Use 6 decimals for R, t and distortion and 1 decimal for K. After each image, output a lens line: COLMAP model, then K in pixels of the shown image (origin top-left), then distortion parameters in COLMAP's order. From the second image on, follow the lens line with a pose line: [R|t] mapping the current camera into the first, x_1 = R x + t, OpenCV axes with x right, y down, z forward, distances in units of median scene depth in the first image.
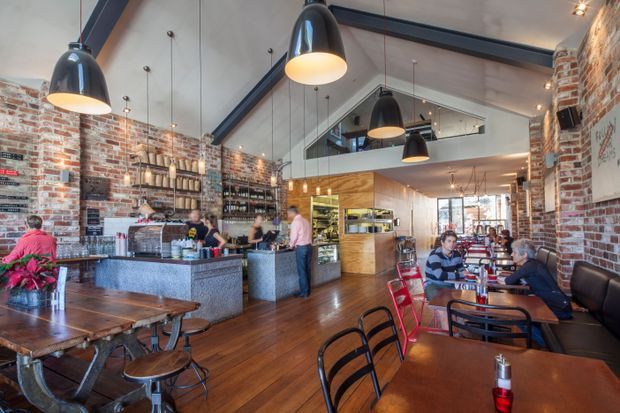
lens RADIAL K [[324.1, 0, 310.0], [0, 324.1, 206.5], [0, 0, 1]] dist [-0.001494, -0.000762]
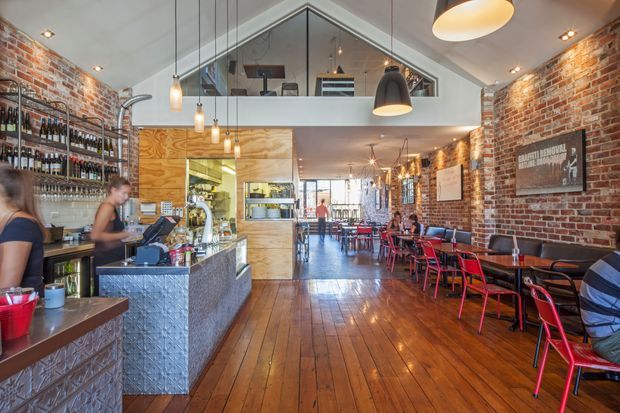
lens RADIAL K [[324.1, 0, 310.0], [0, 324.1, 206.5], [0, 0, 1]] dist [-0.001494, -0.000762]
pose [[0.853068, 0.017785, 0.521496, -0.124644], [-0.044632, 0.998243, 0.038967, 0.026313], [-0.519887, -0.056517, 0.852363, 0.380169]]
